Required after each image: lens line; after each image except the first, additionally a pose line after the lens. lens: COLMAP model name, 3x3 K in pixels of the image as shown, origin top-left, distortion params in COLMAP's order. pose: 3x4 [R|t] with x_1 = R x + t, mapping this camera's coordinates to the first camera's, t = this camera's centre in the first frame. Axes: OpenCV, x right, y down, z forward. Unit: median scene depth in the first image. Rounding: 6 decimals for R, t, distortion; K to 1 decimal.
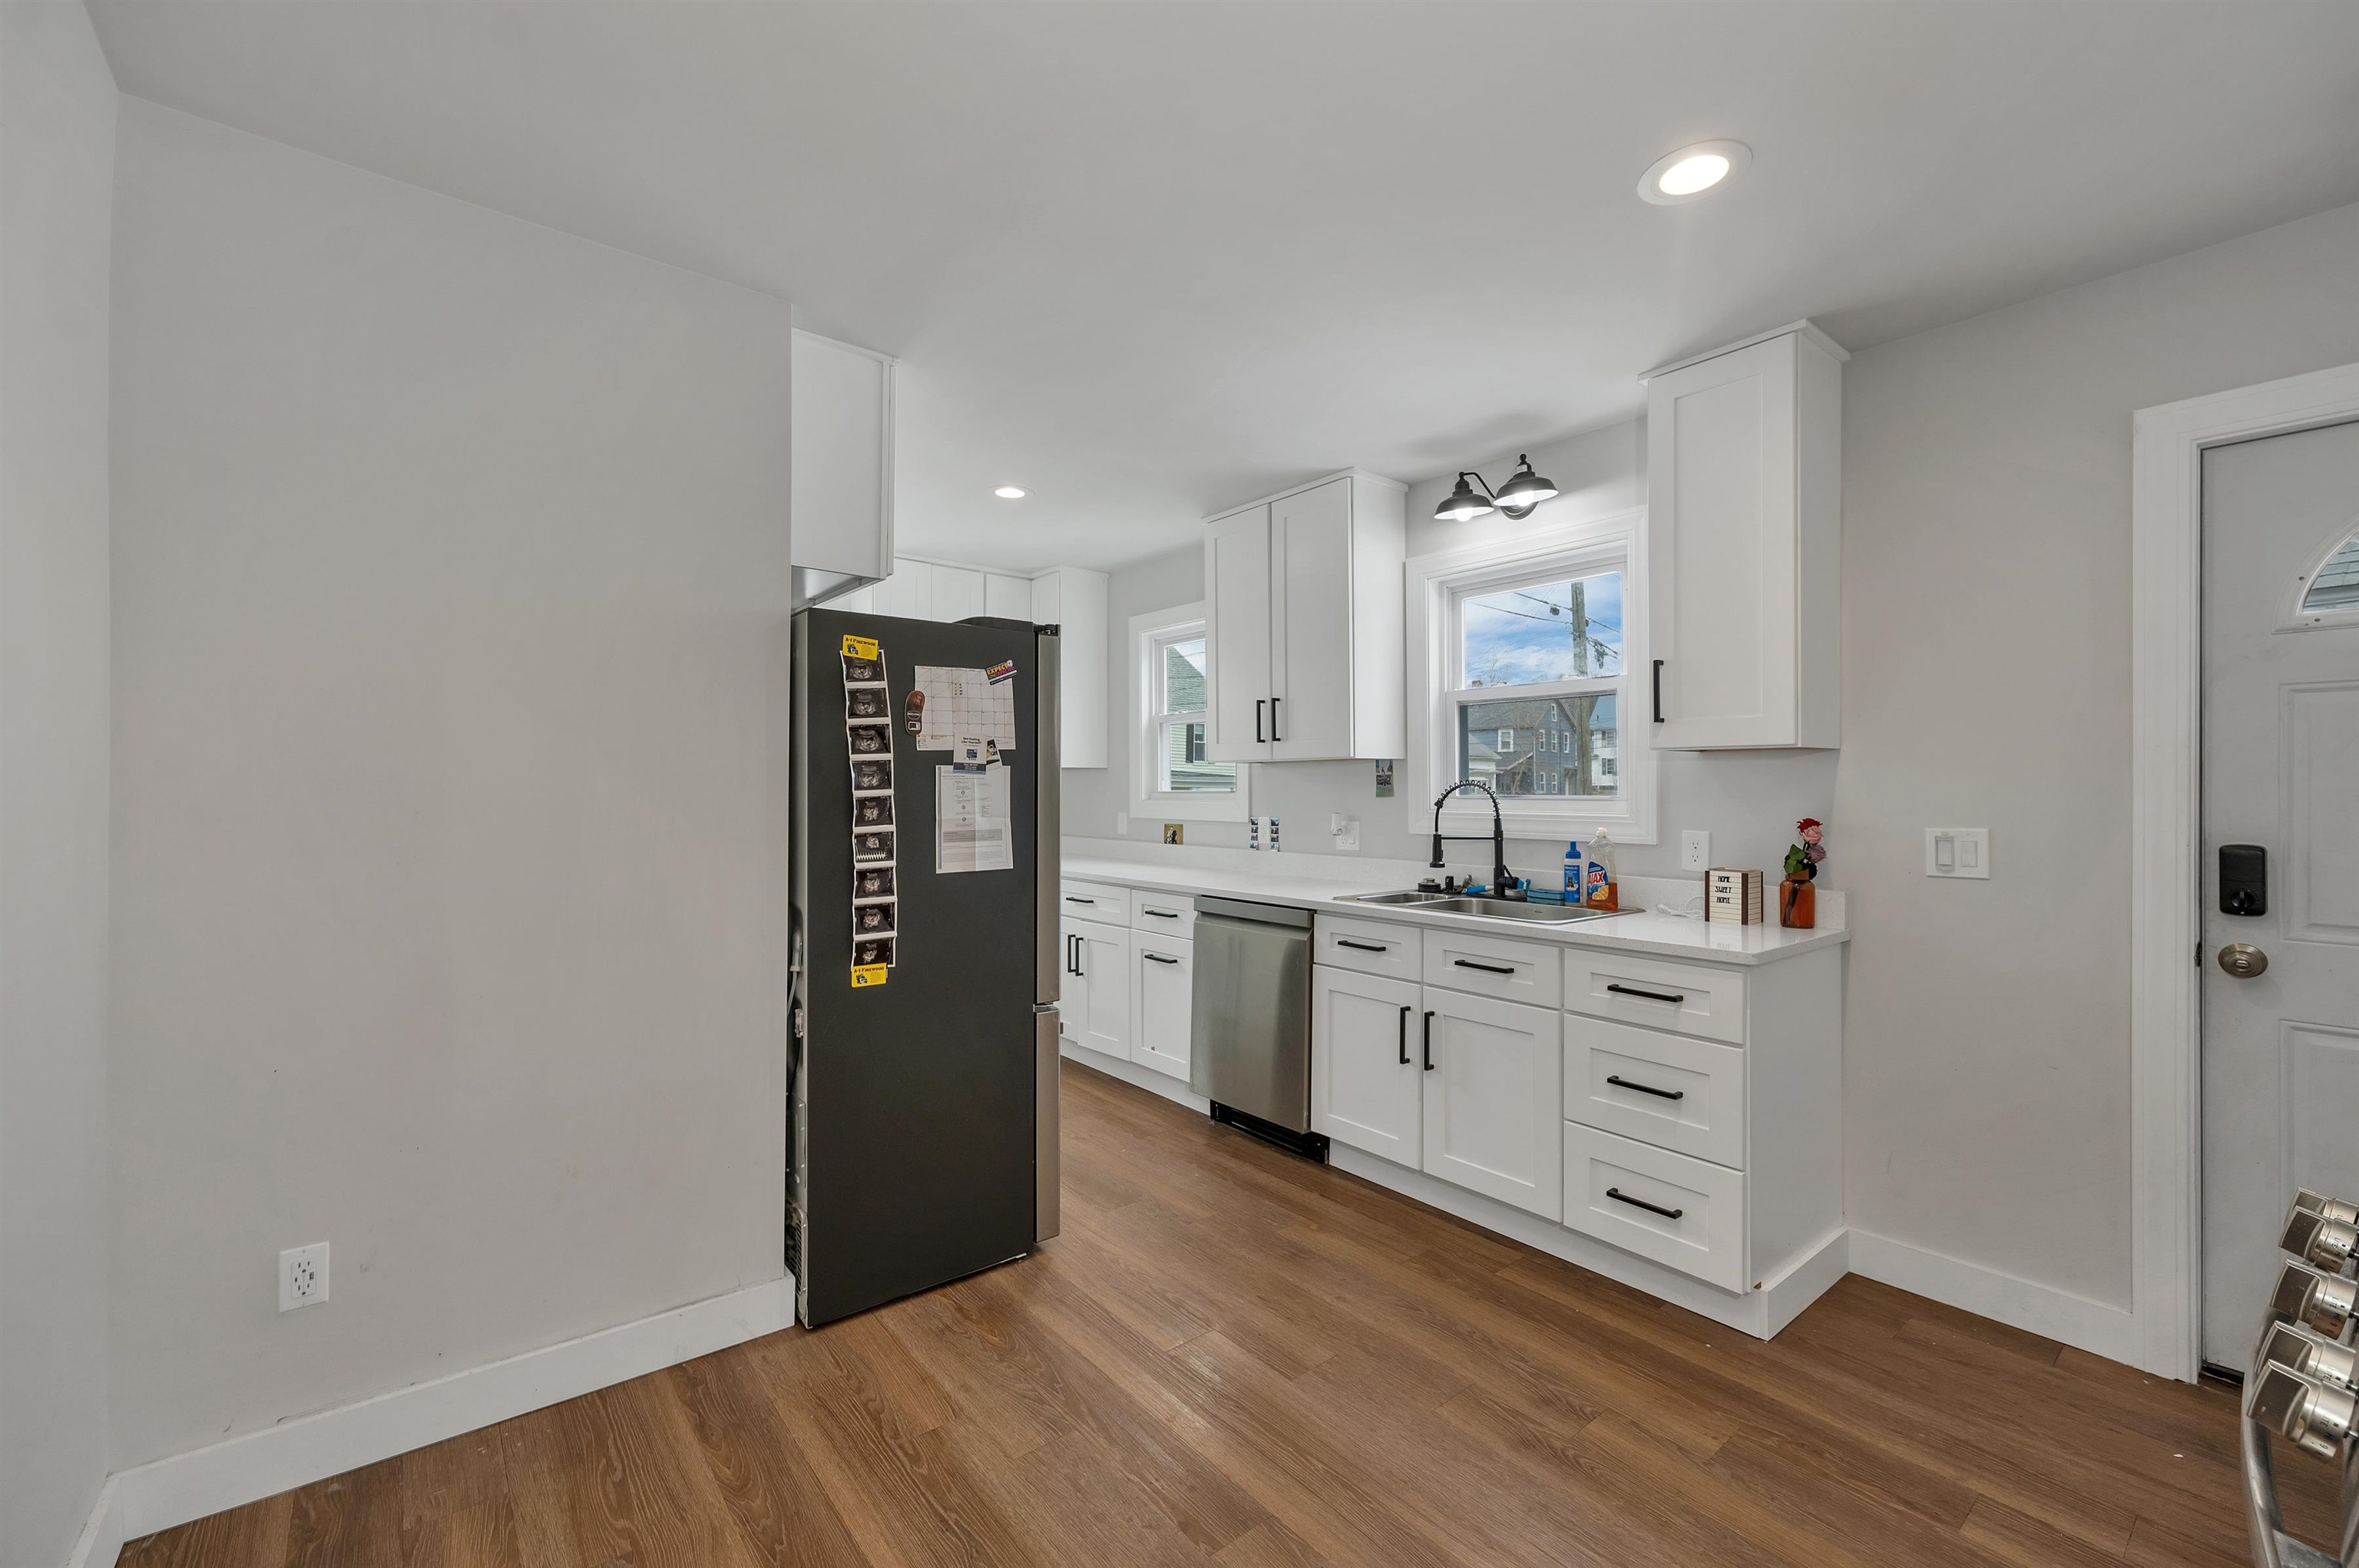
lens RADIAL K [[979.6, 0, 1184.7], [0, 979.6, 776.6], [0, 0, 1]] dist [0.002586, -0.000761]
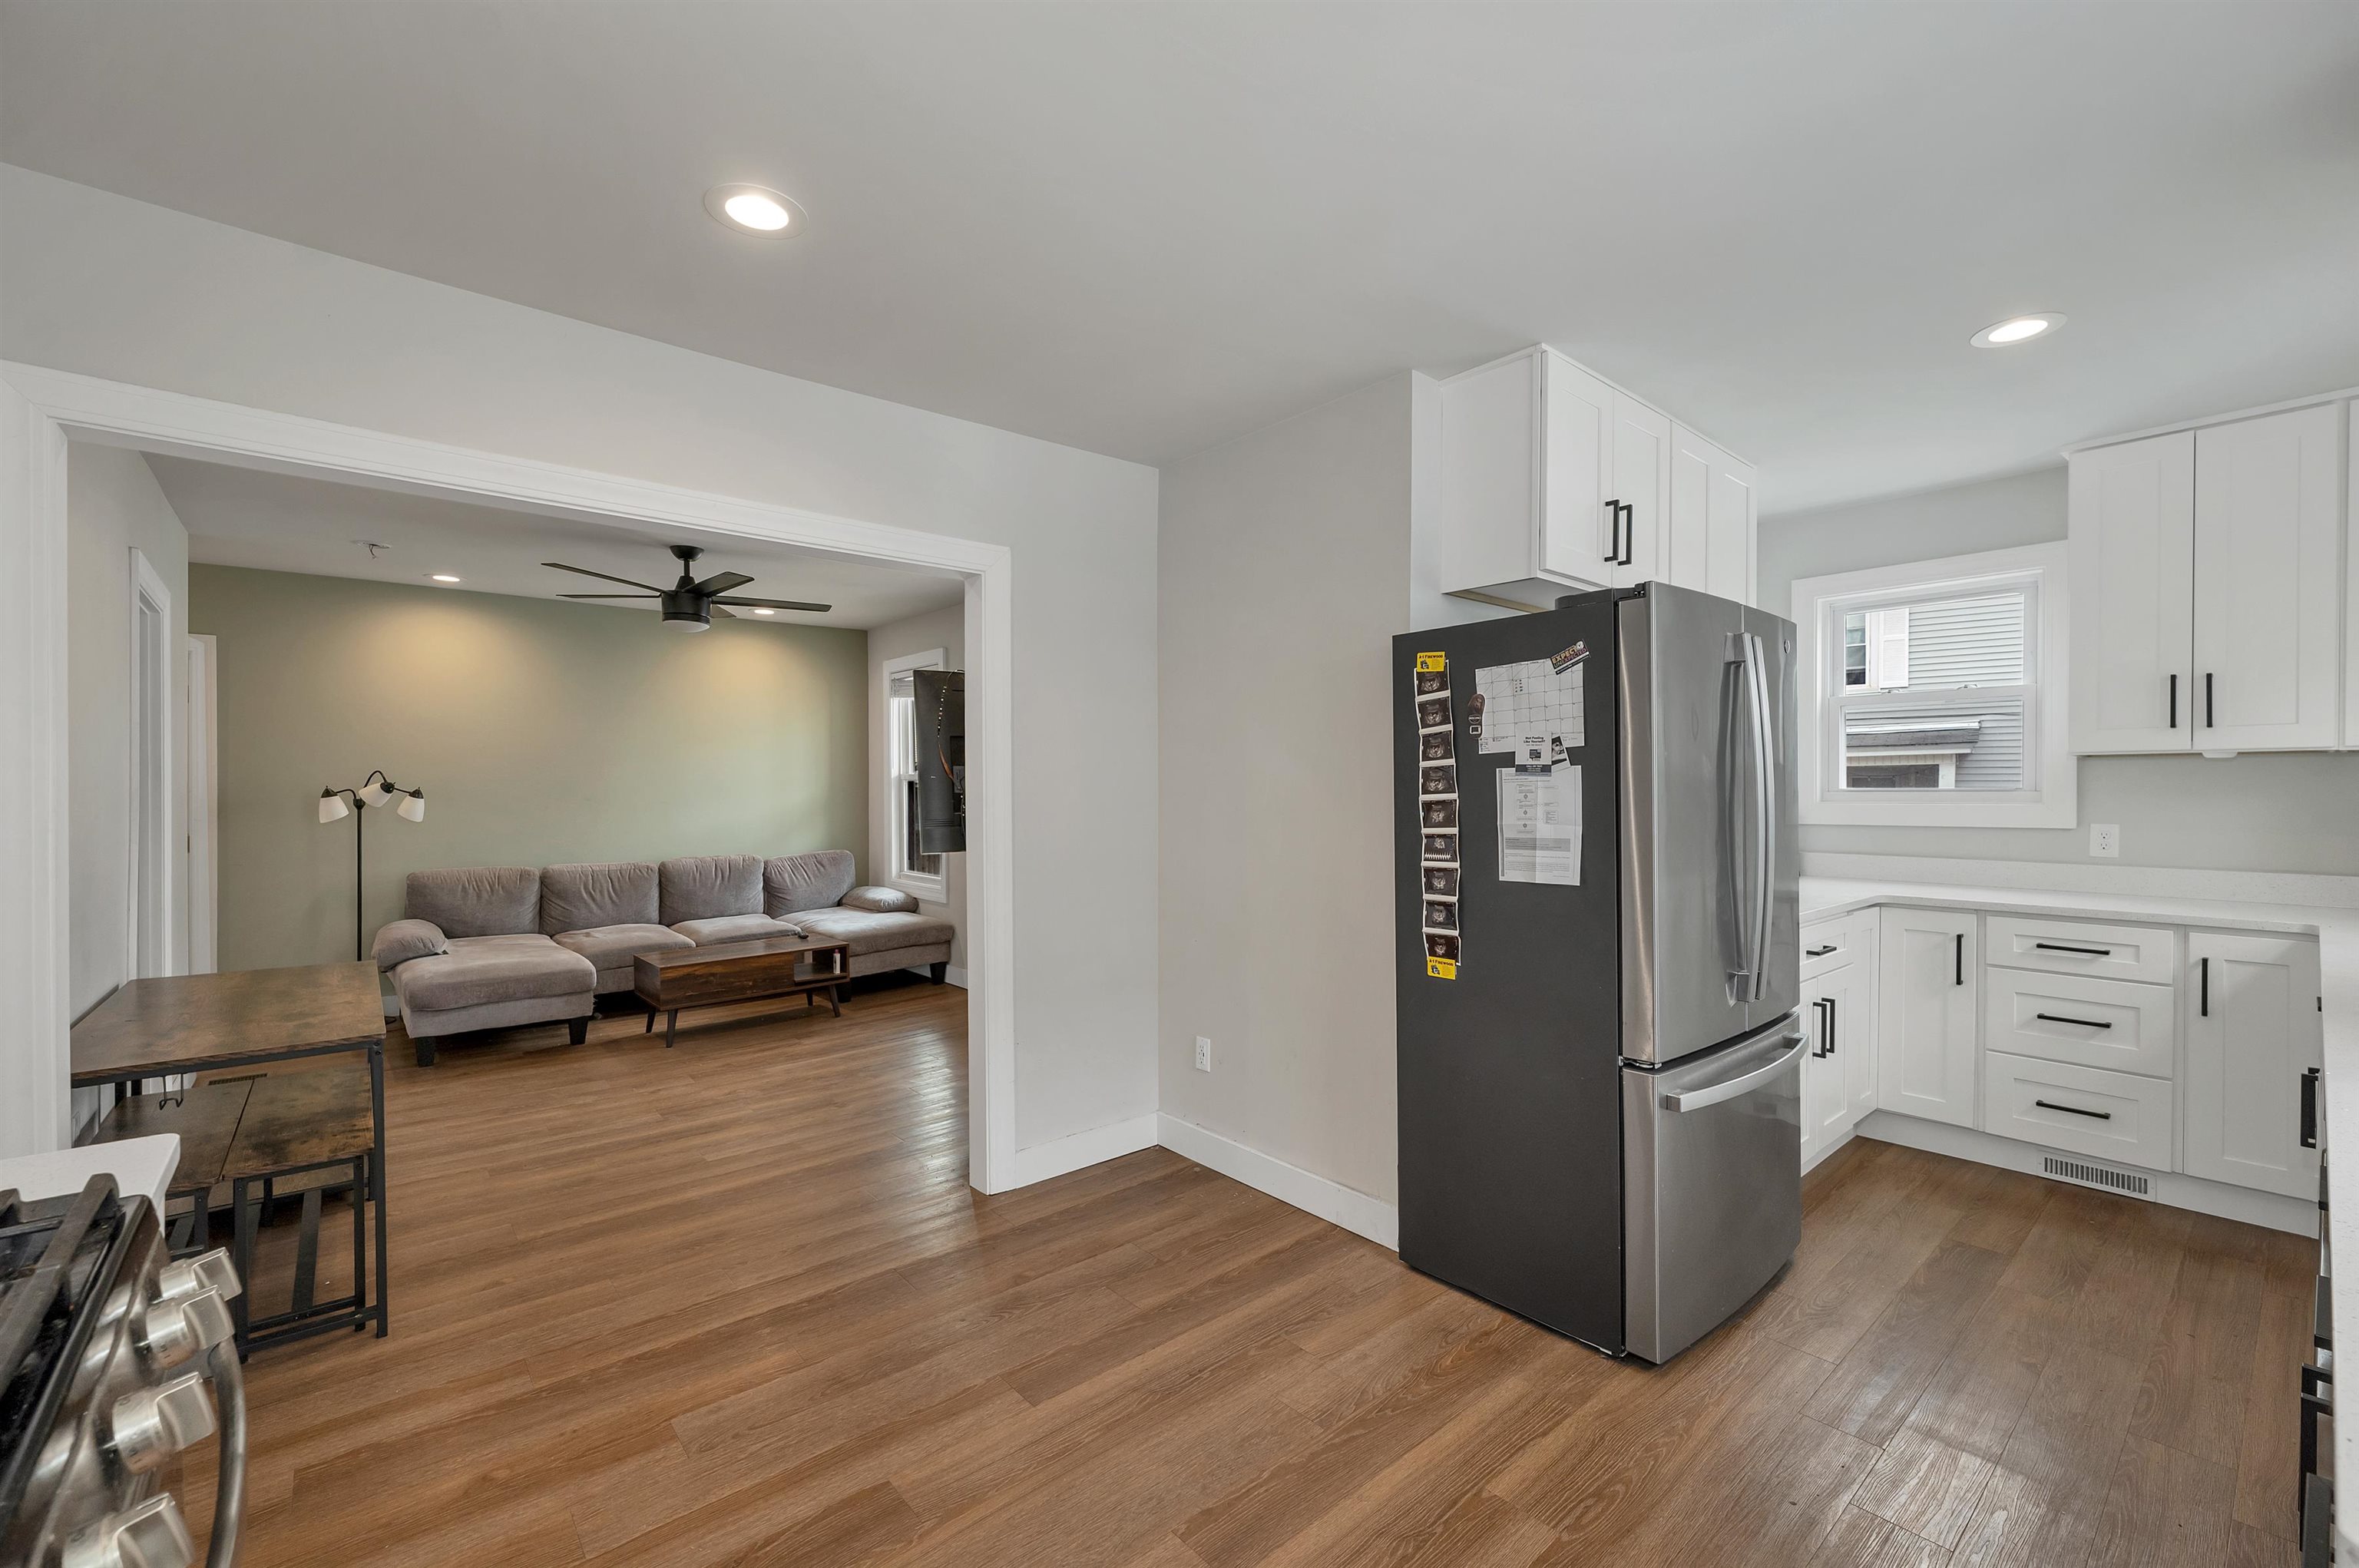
lens RADIAL K [[979.6, 0, 1164.0], [0, 979.6, 793.9], [0, 0, 1]] dist [0.002586, -0.000761]
pose [[0.015833, -0.001308, -0.999874, 0.589285], [0.014752, 0.999891, -0.001075, 0.008200], [0.999766, -0.014734, 0.015851, 0.546703]]
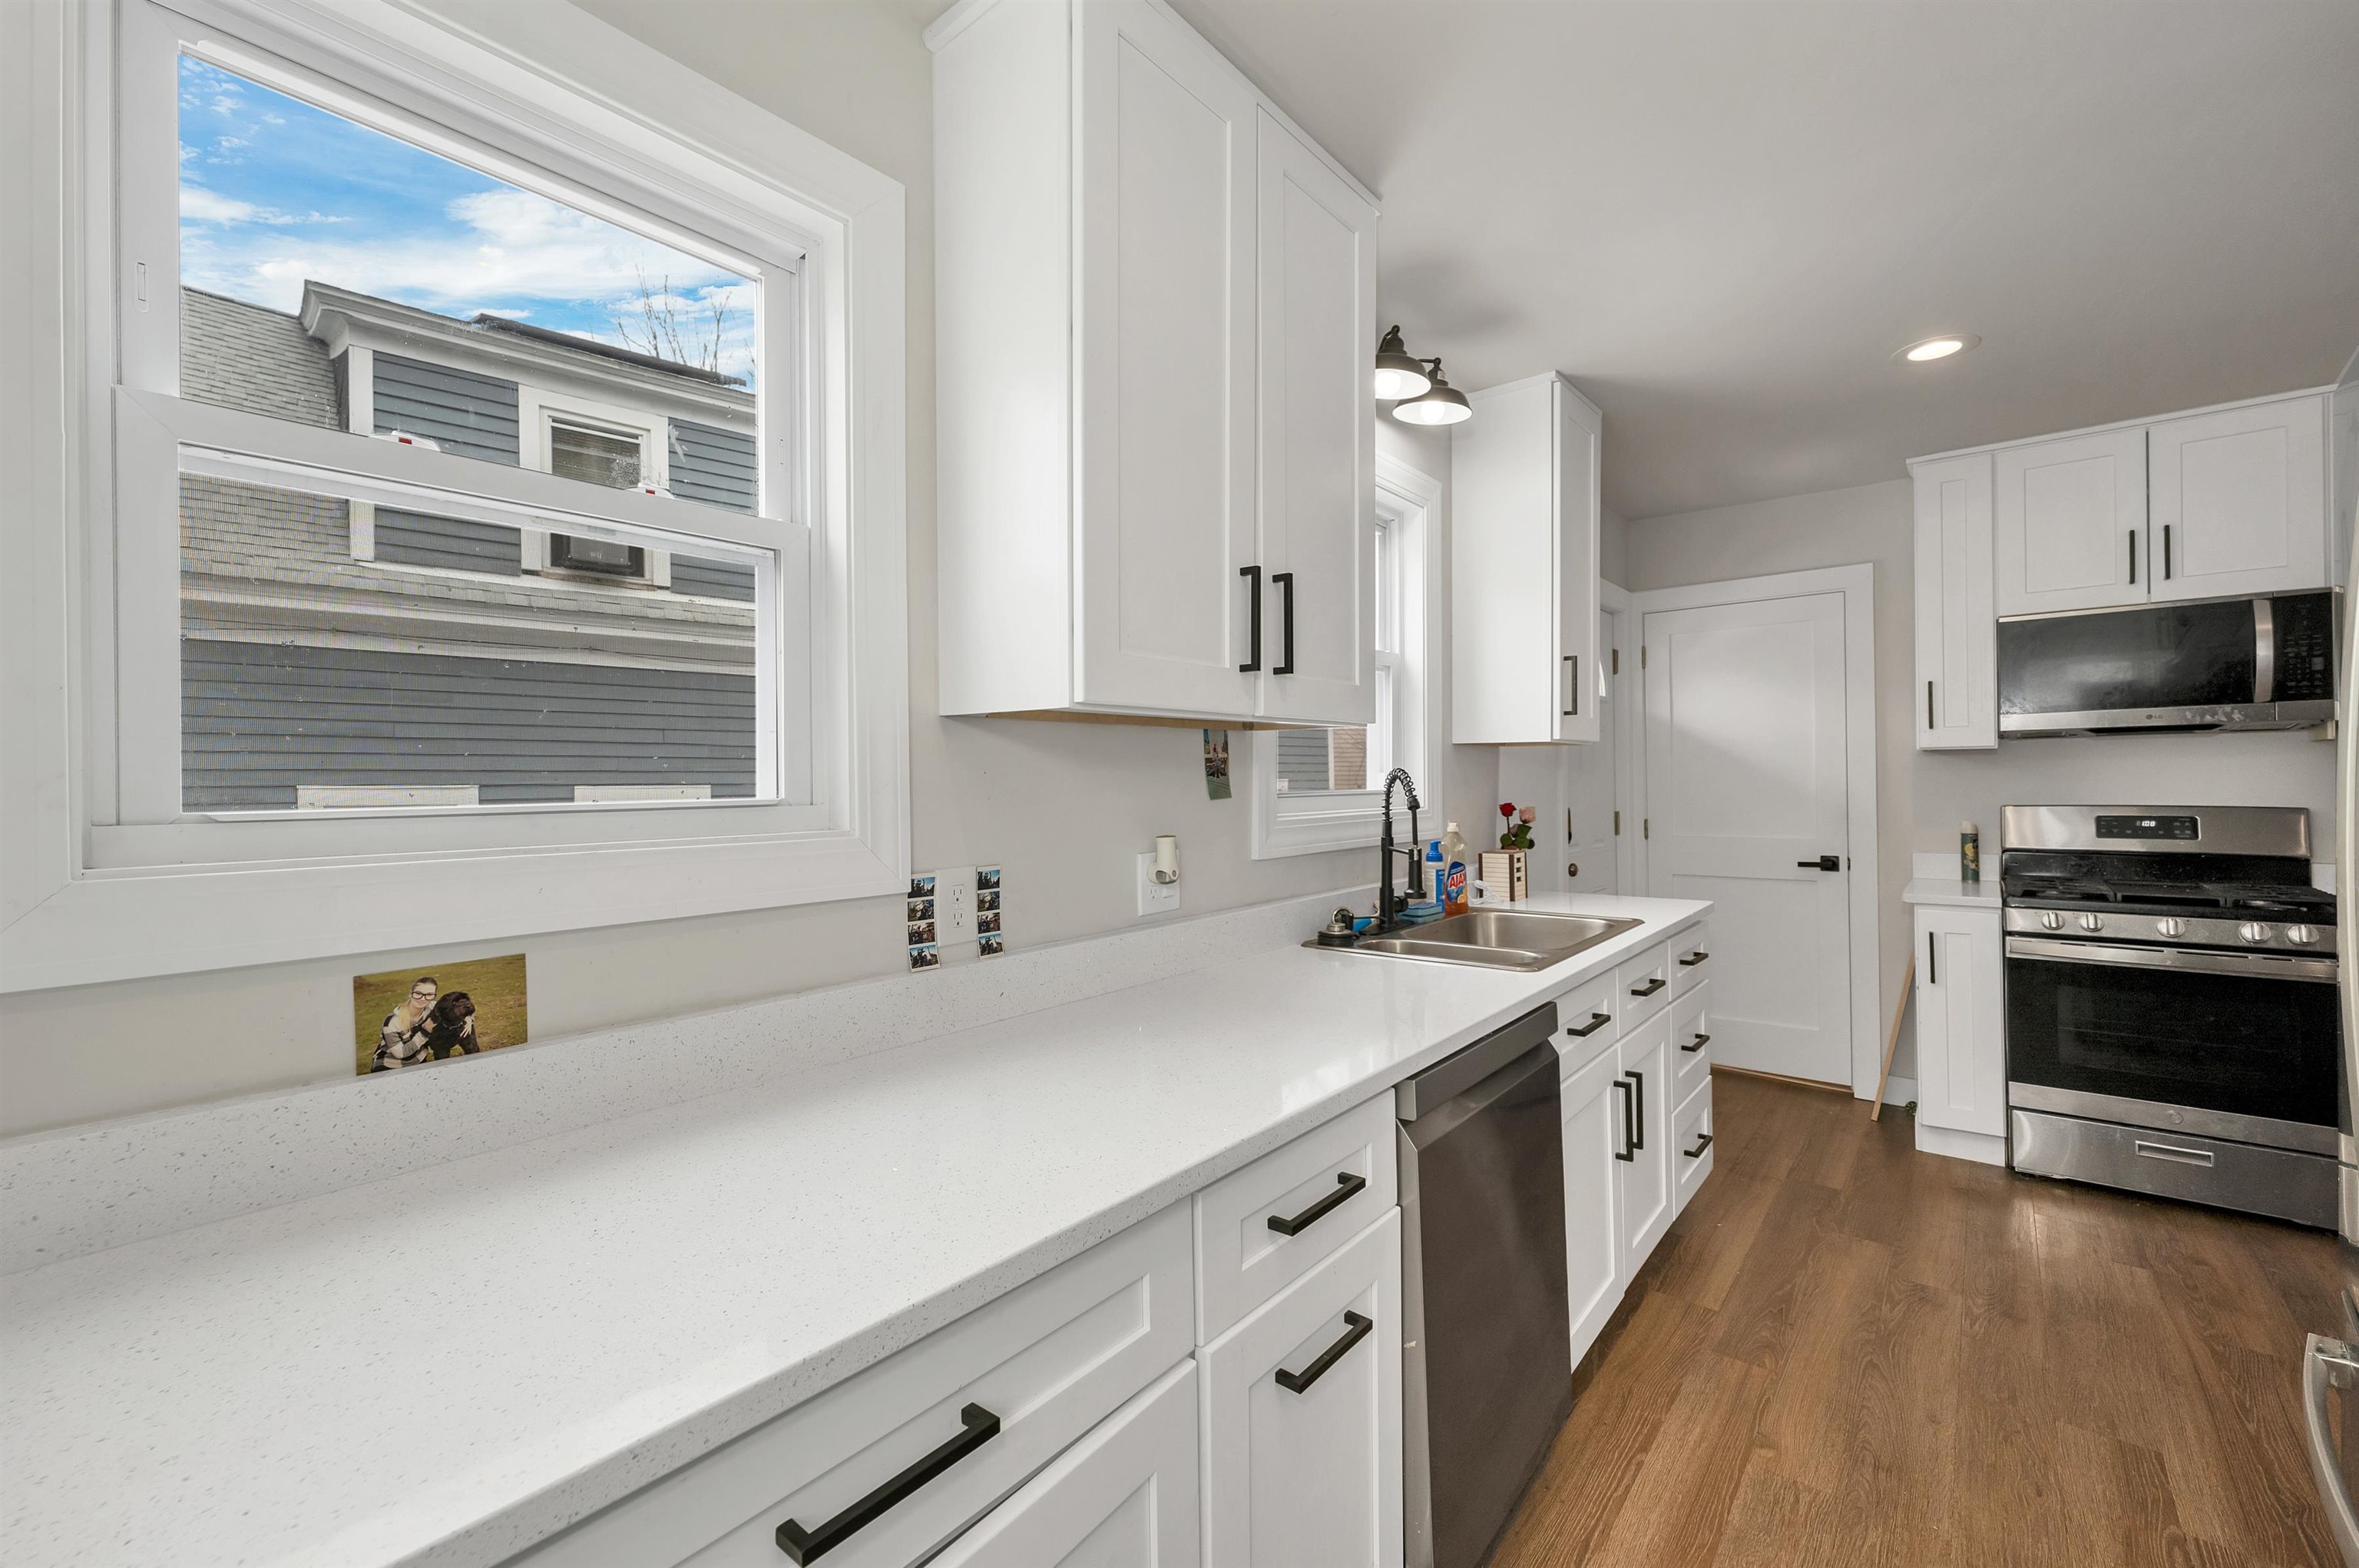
lens RADIAL K [[979.6, 0, 1176.8], [0, 979.6, 777.9], [0, 0, 1]] dist [0.002586, -0.000761]
pose [[-0.199249, 0.003094, 0.979944, -0.407160], [0.000435, 0.999995, -0.003069, 0.013790], [-0.979949, -0.000186, -0.199249, 1.434071]]
